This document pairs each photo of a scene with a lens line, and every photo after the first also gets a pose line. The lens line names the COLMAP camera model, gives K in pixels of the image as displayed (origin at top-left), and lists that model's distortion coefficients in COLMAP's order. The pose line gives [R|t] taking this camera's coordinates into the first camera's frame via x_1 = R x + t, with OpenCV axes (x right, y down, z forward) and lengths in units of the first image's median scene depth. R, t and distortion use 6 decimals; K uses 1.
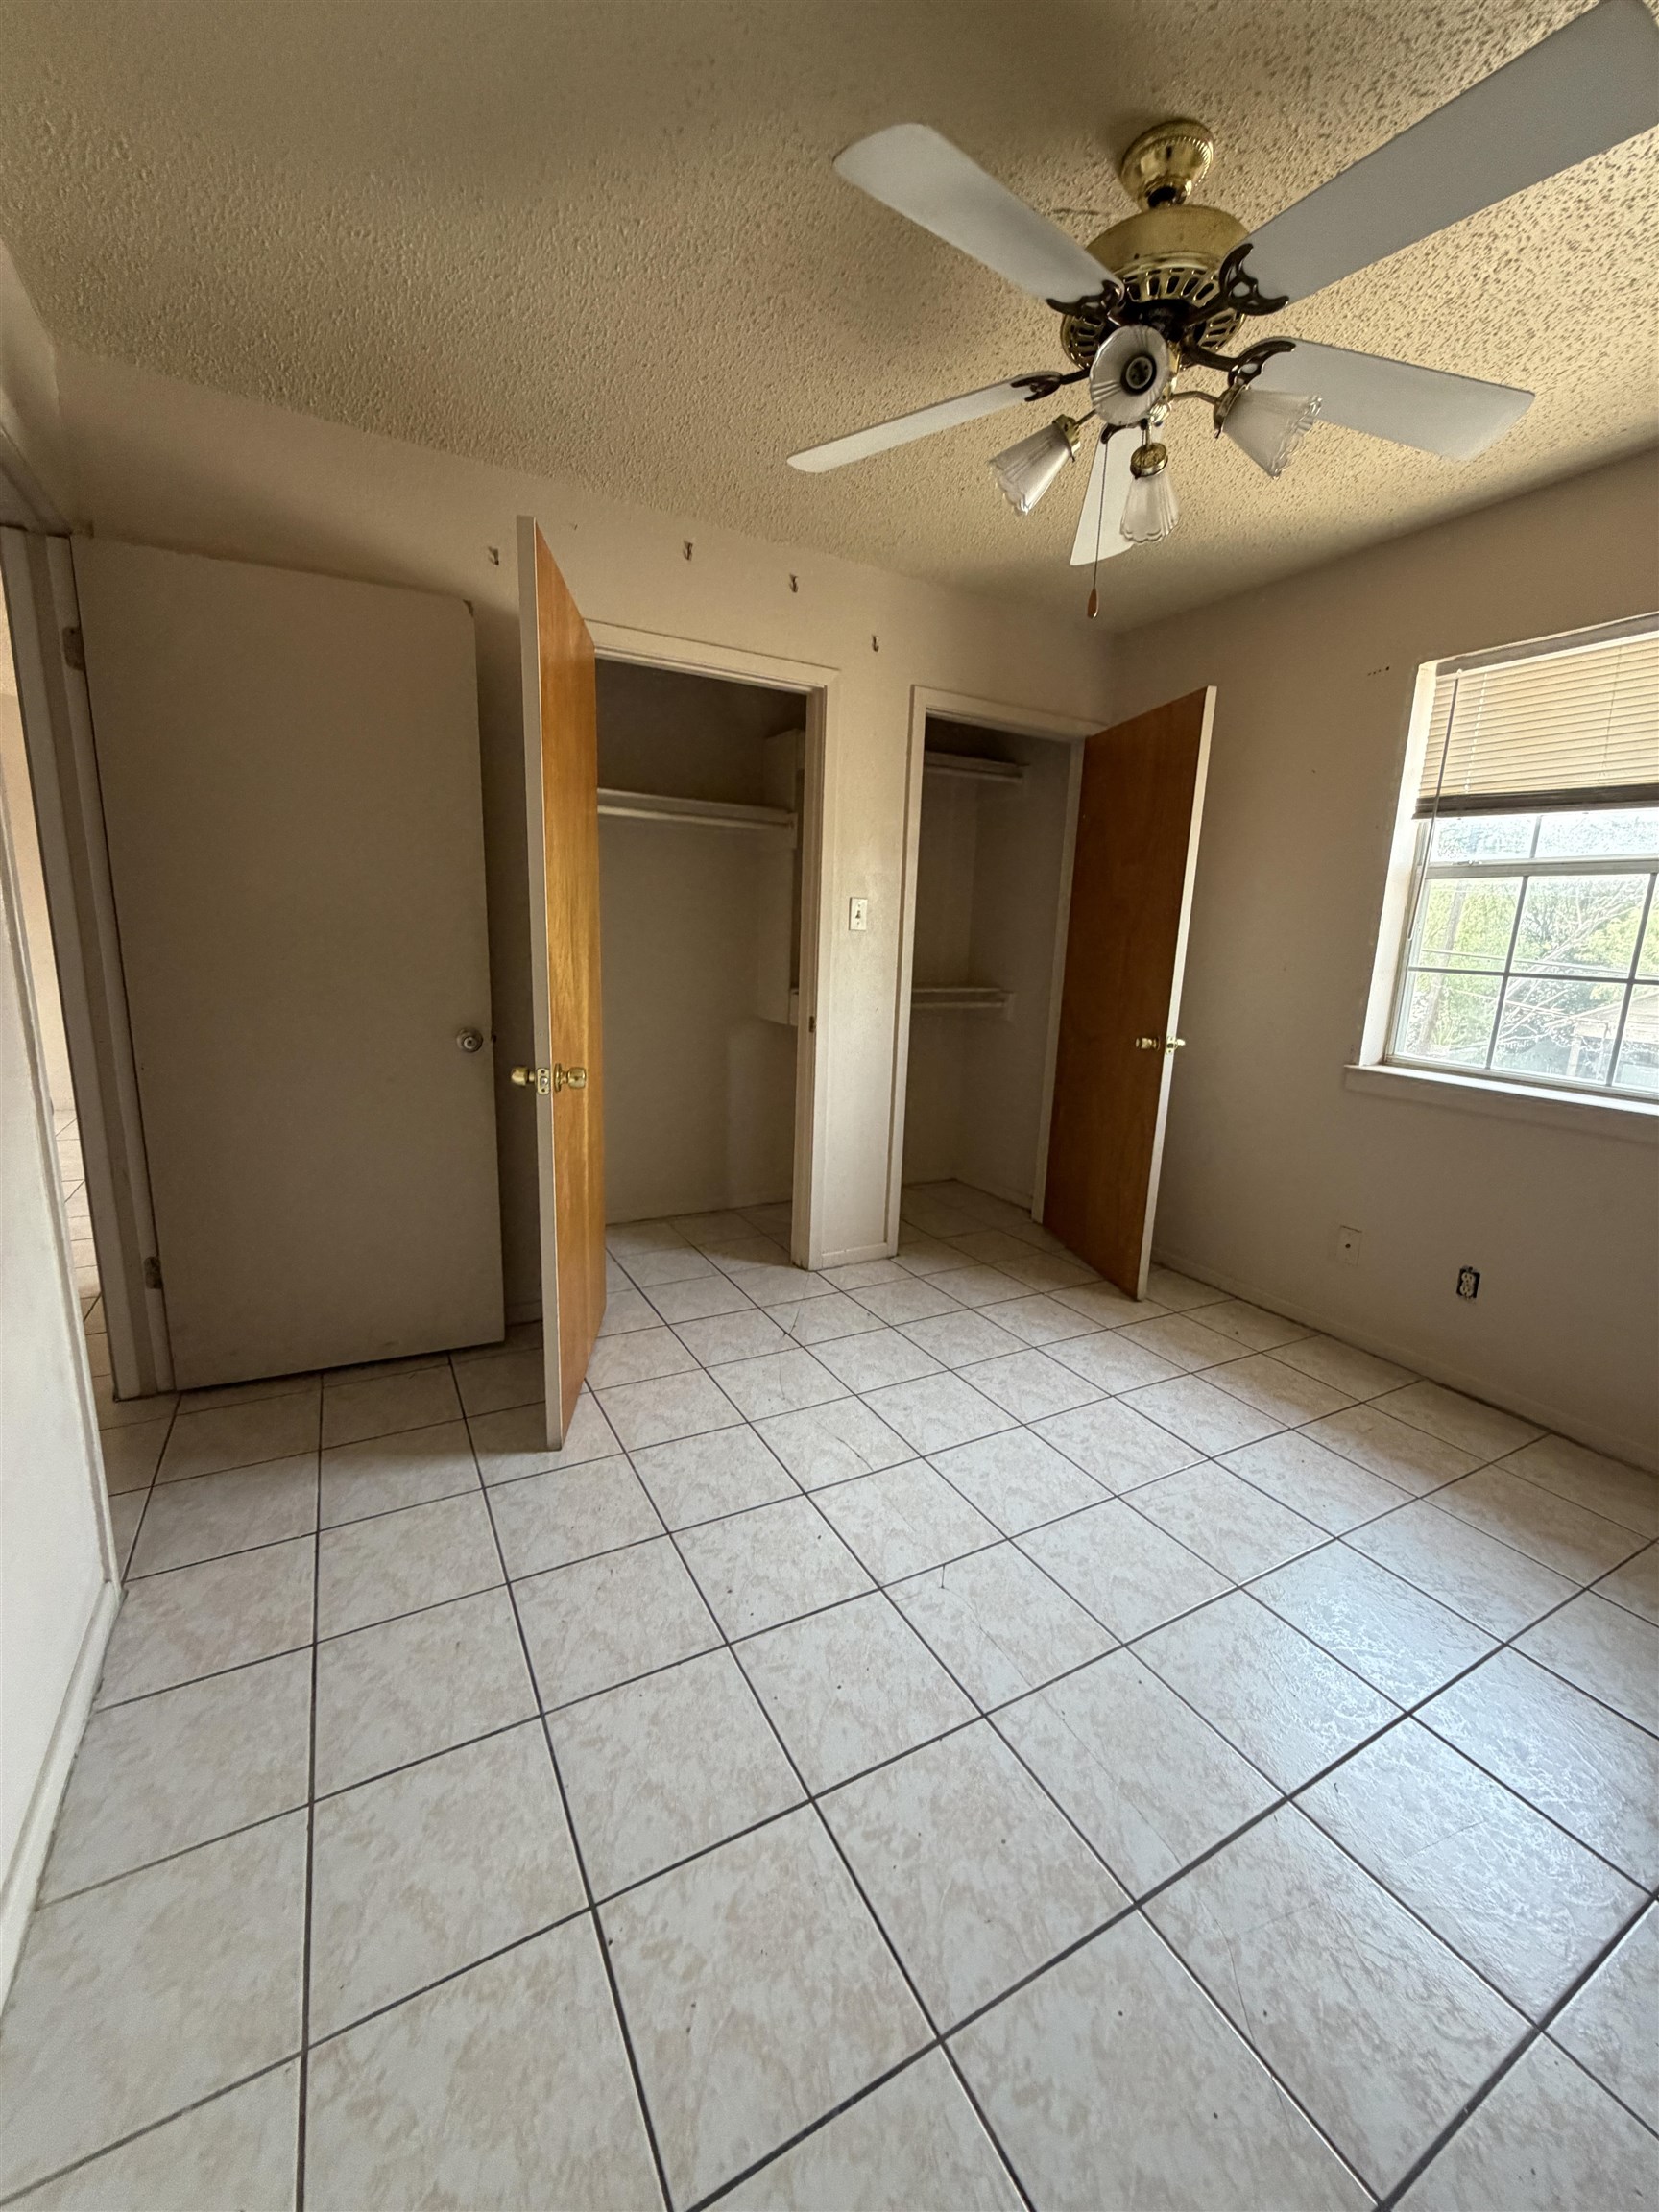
lens RADIAL K [[882.1, 0, 822.1], [0, 882.1, 1107.7], [0, 0, 1]] dist [-0.000213, 0.000949]
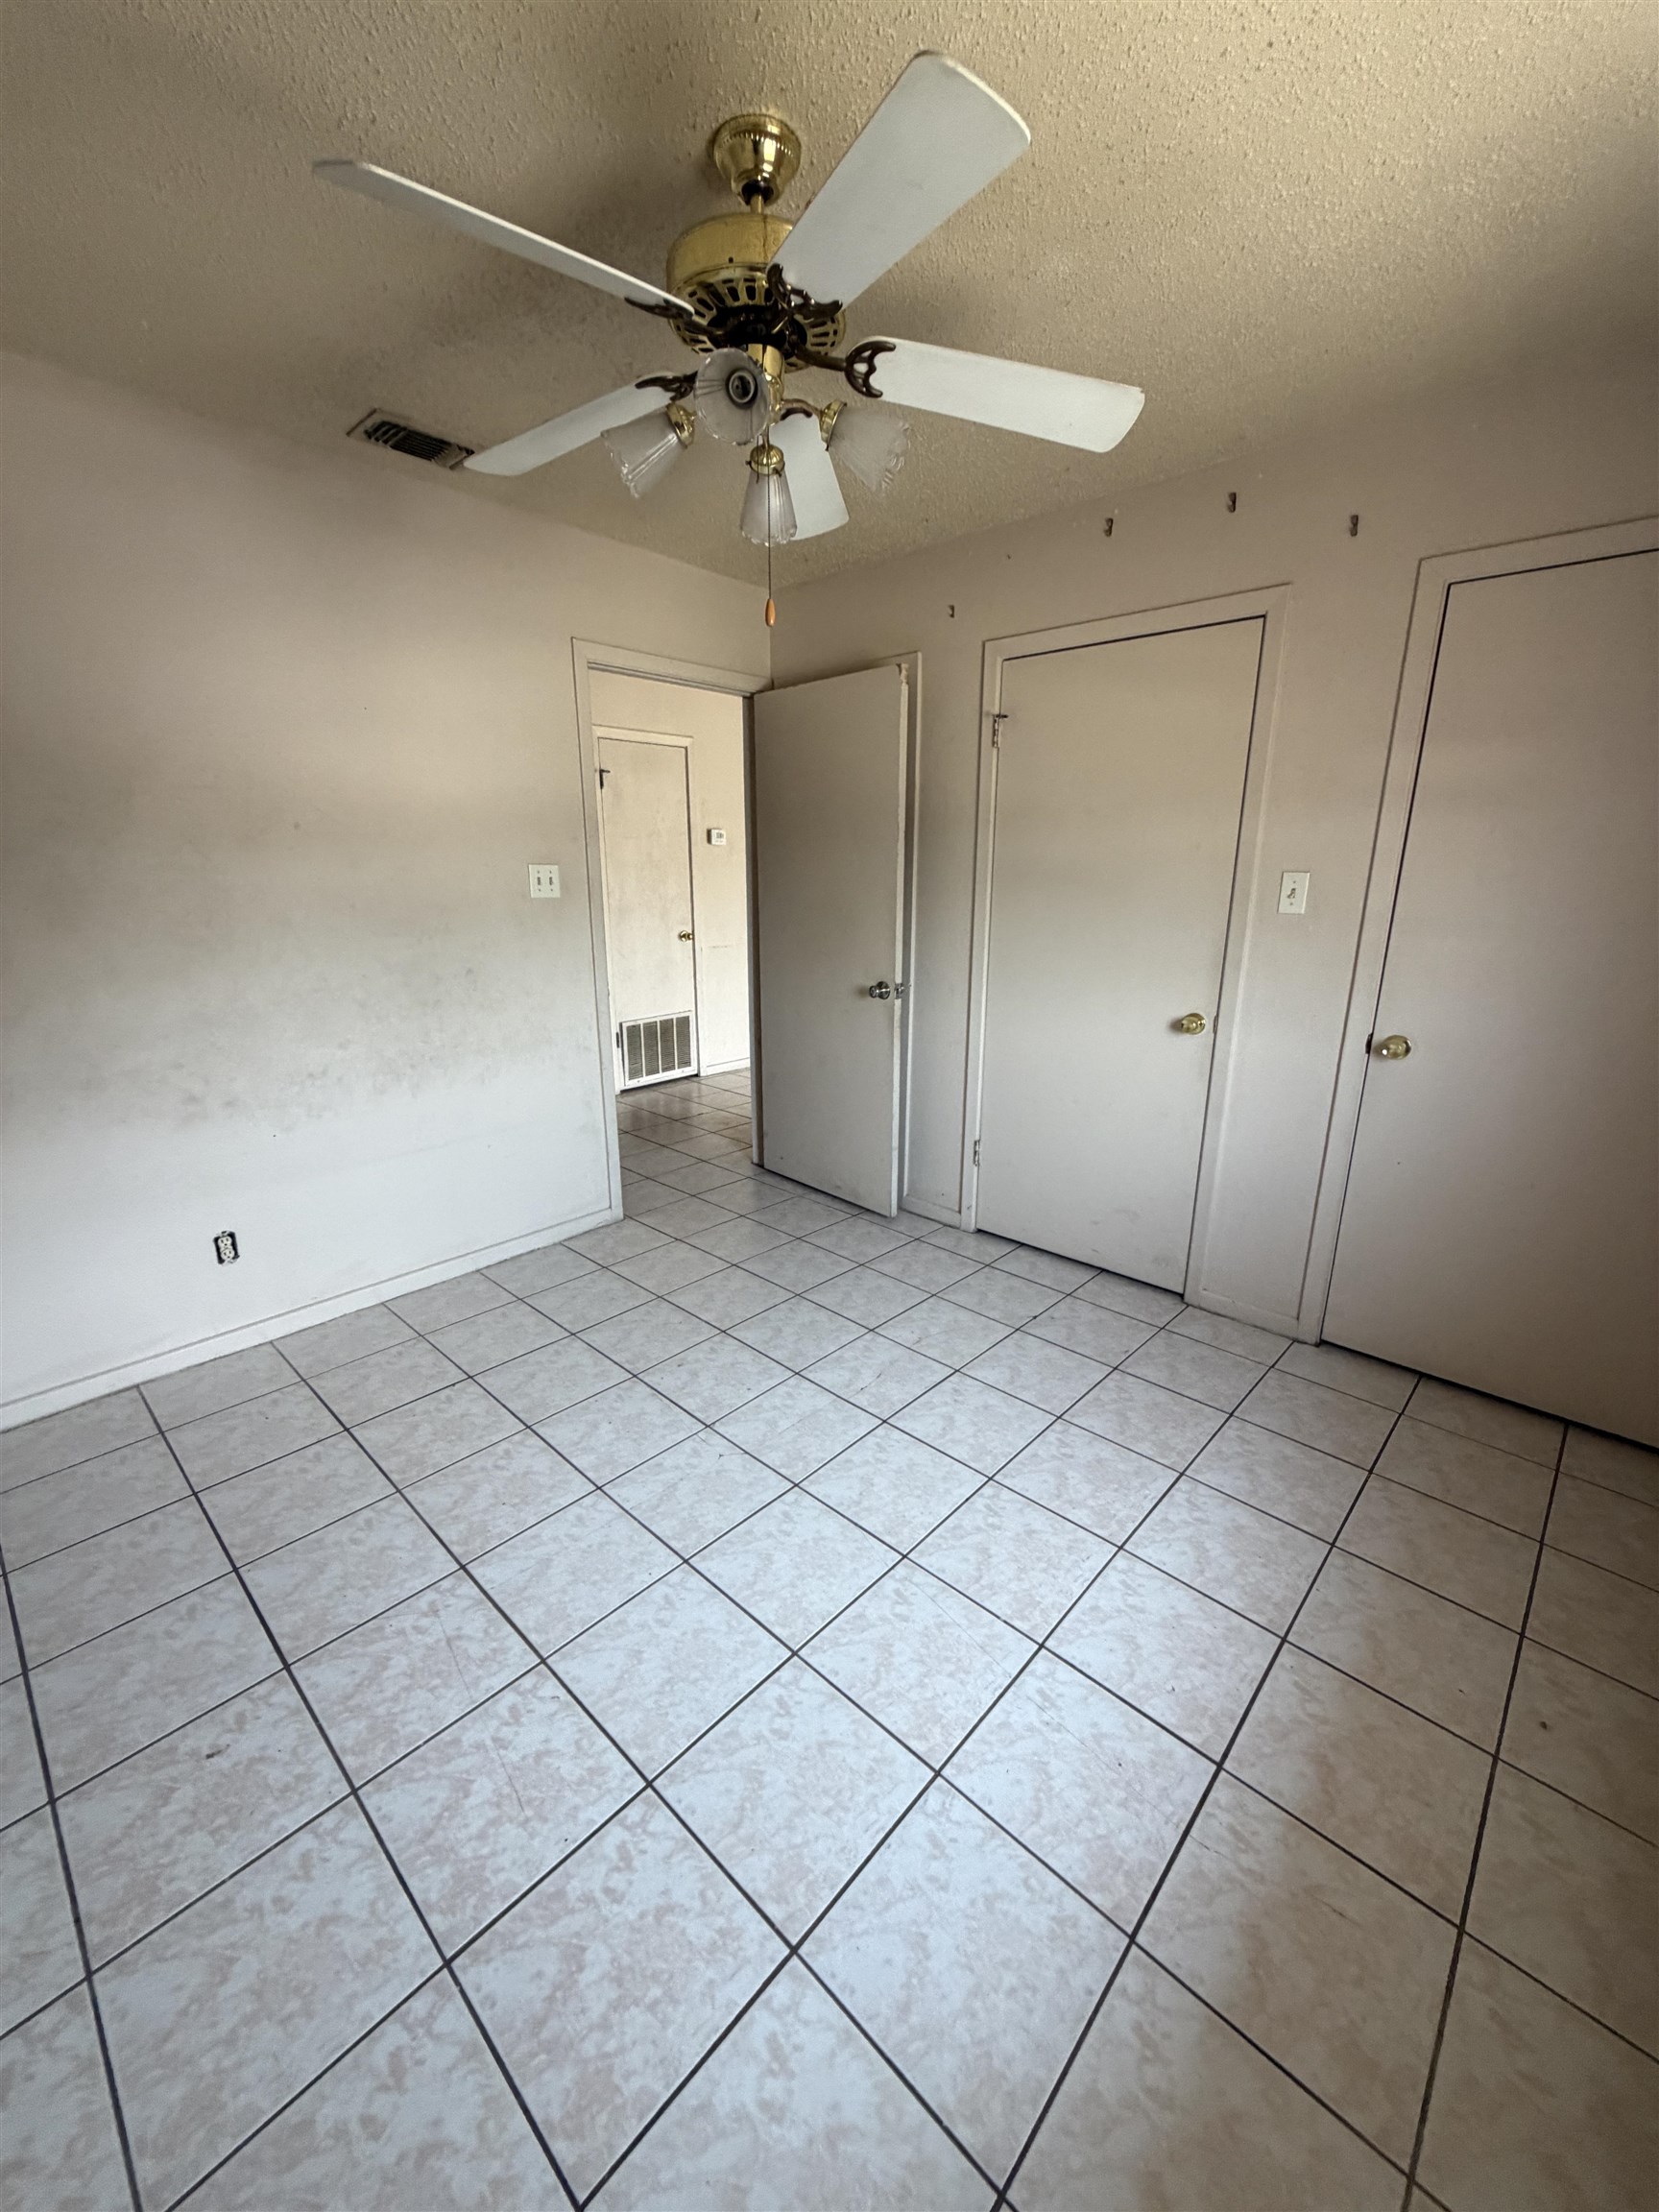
lens RADIAL K [[882.1, 0, 835.7], [0, 882.1, 1107.4], [0, 0, 1]] dist [-0.000213, 0.000949]
pose [[0.314870, 0.225977, -0.921841, 0.908324], [-0.181987, 0.967597, 0.175033, -0.131114], [0.931524, 0.112650, 0.345793, 0.497104]]
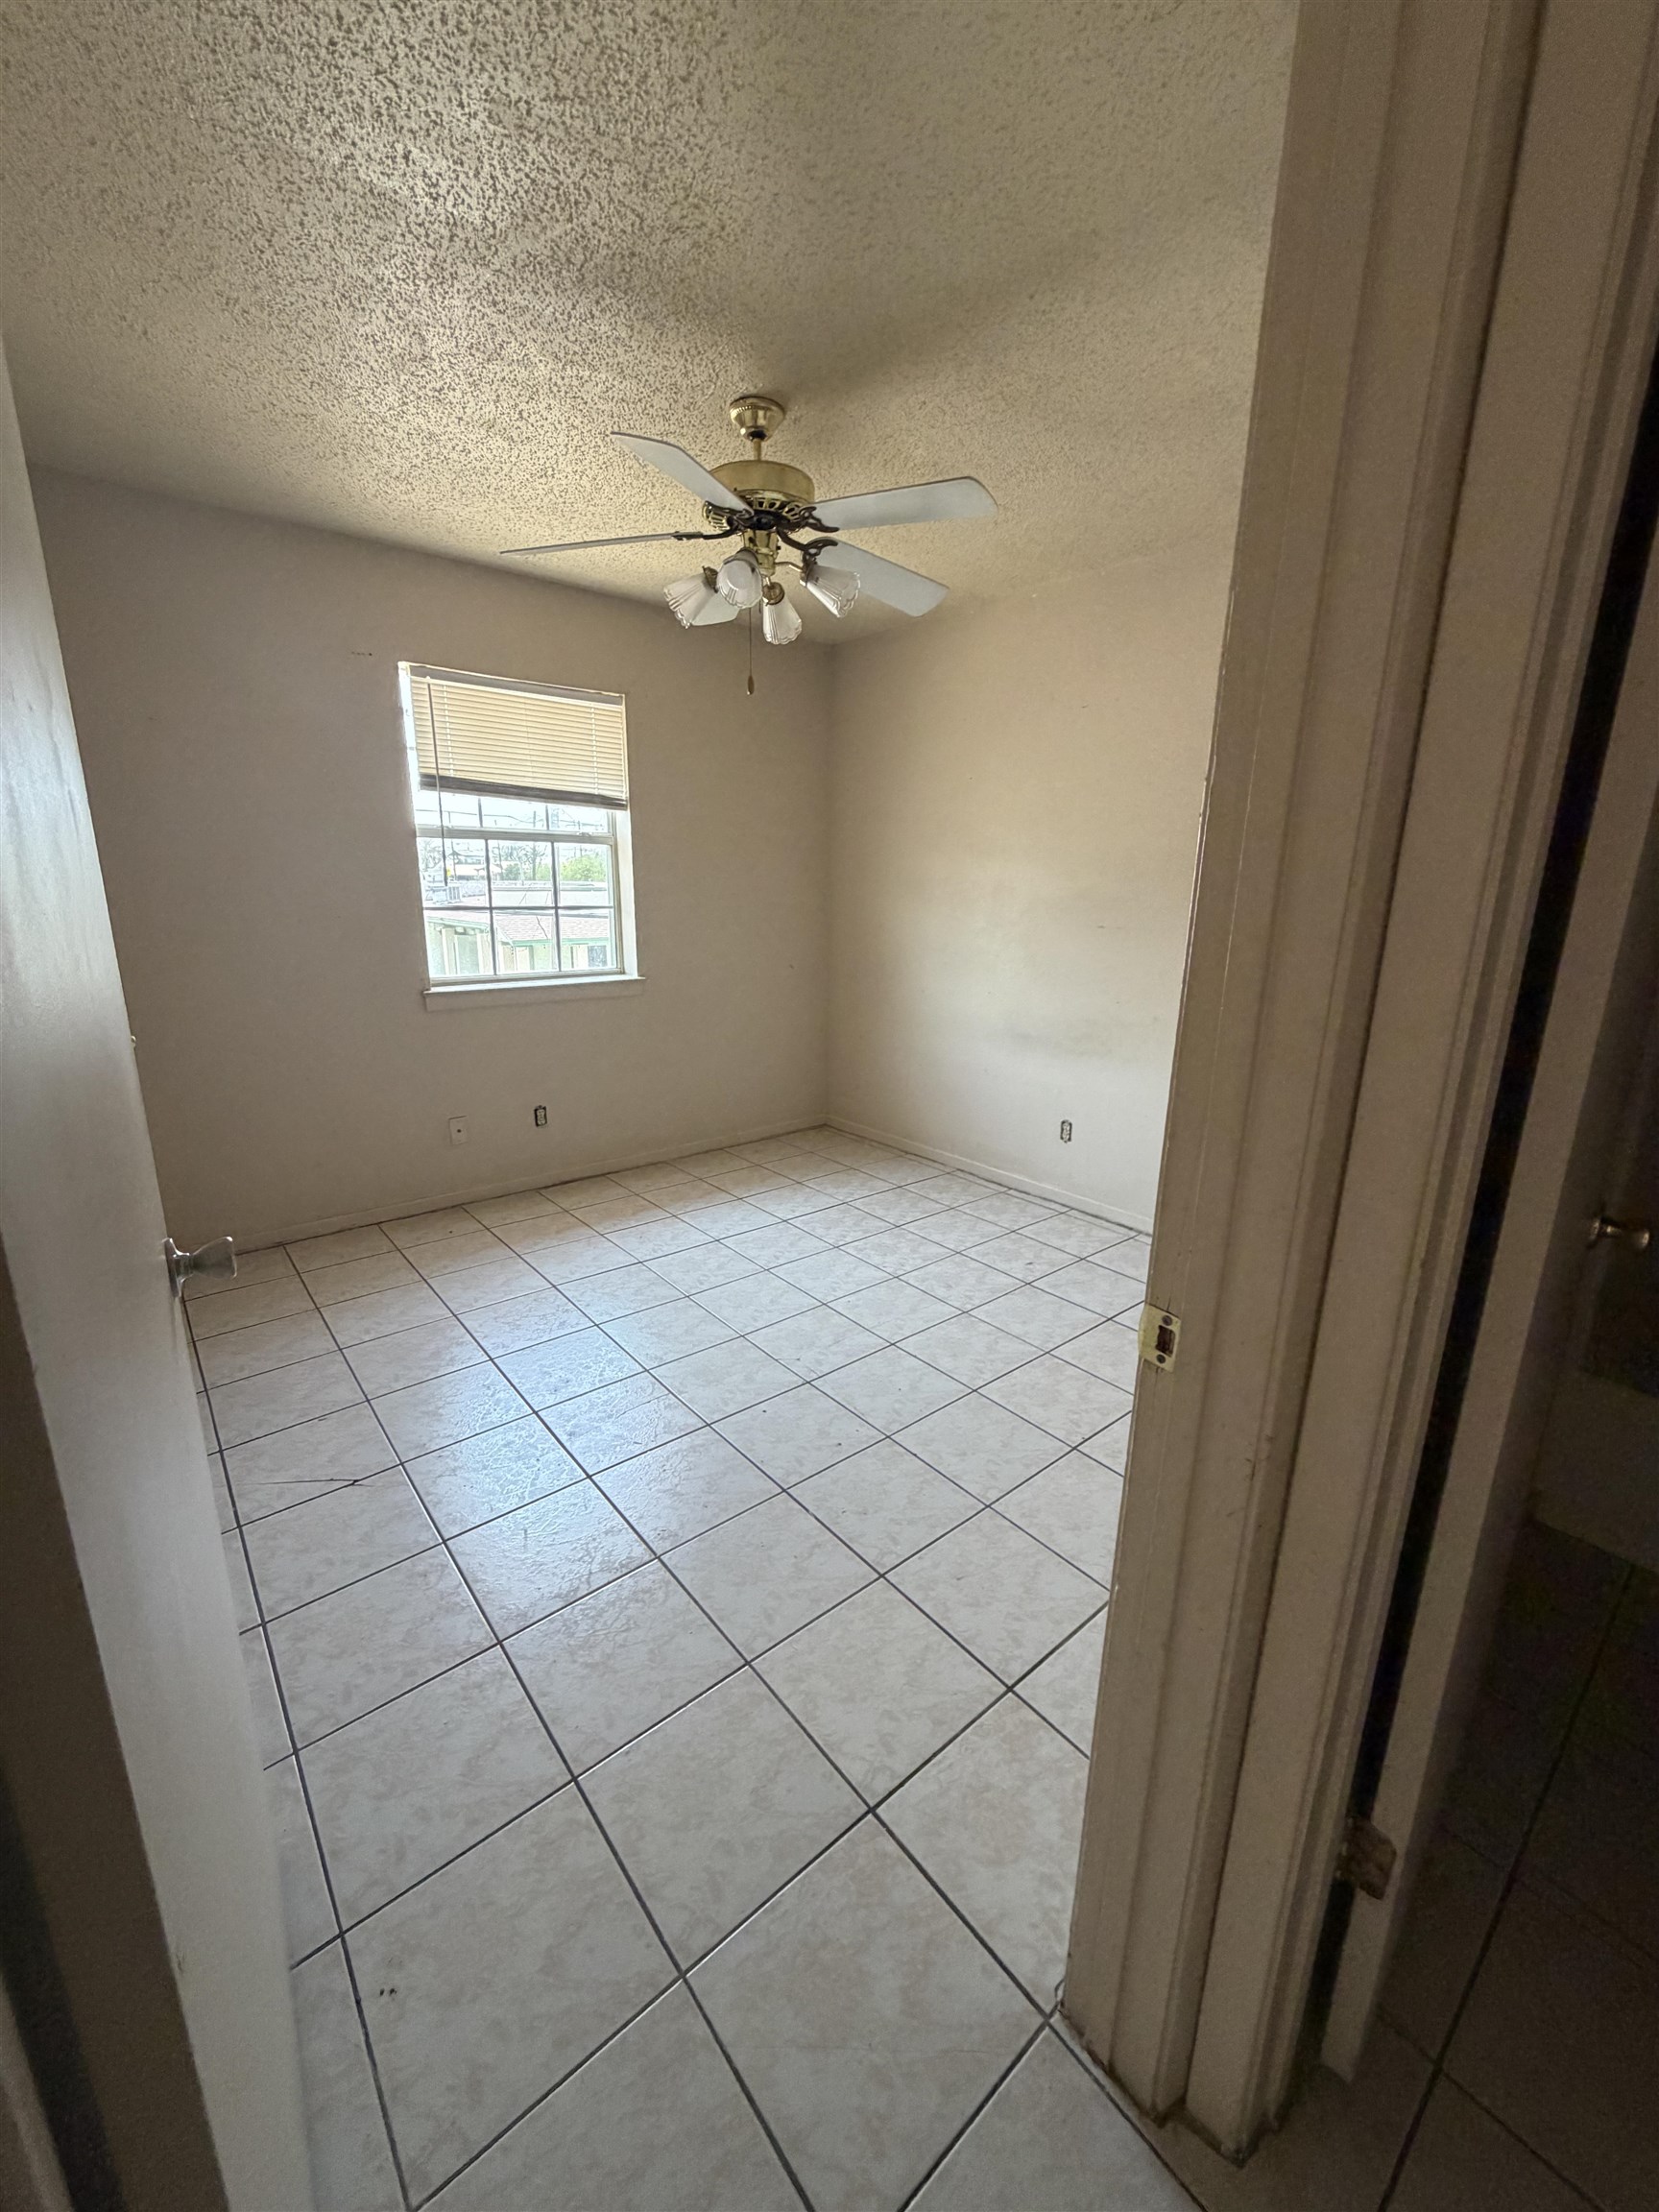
lens RADIAL K [[882.1, 0, 832.8], [0, 882.1, 1110.2], [0, 0, 1]] dist [-0.000213, 0.000949]
pose [[-0.193891, -0.288207, 0.937733, -0.842456], [0.174544, 0.930487, 0.322070, -0.226783], [-0.965371, 0.226122, -0.130108, 0.776366]]
